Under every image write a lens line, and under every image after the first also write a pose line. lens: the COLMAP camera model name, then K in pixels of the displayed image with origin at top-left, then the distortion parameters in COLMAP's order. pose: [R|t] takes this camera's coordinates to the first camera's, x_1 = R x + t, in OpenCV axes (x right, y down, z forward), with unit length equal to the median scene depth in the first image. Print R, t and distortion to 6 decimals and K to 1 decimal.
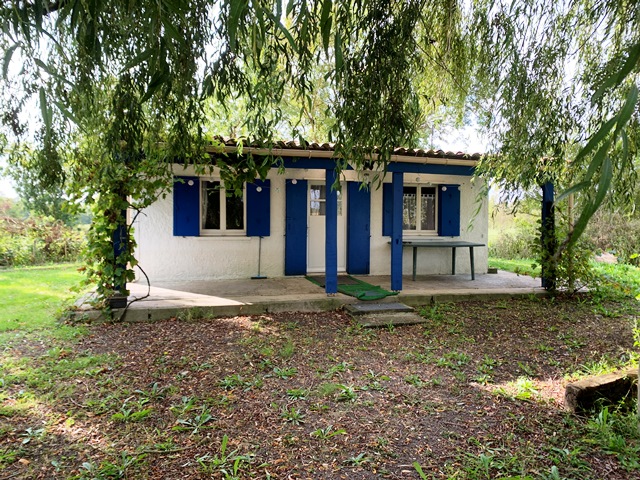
lens RADIAL K [[502.3, 0, 322.1], [0, 502.3, 225.6], [0, 0, 1]] dist [0.042091, -0.049674]
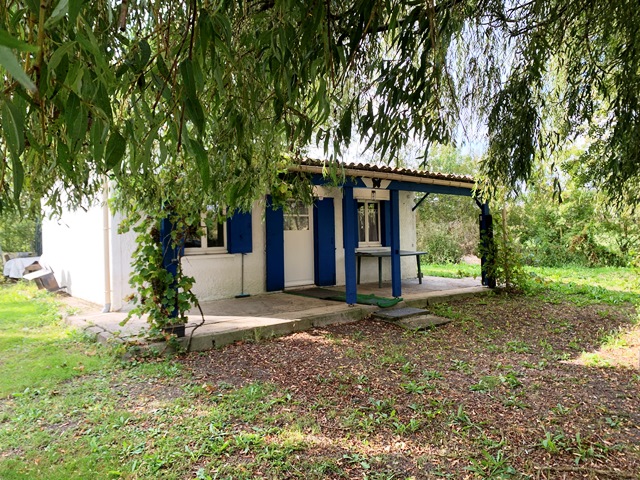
lens RADIAL K [[502.3, 0, 322.1], [0, 502.3, 225.6], [0, 0, 1]] dist [0.042091, -0.049674]
pose [[0.912457, -0.018867, 0.408738, -0.378497], [0.030474, 0.999296, -0.021902, -0.005713], [-0.408037, 0.032441, 0.912389, 0.049911]]
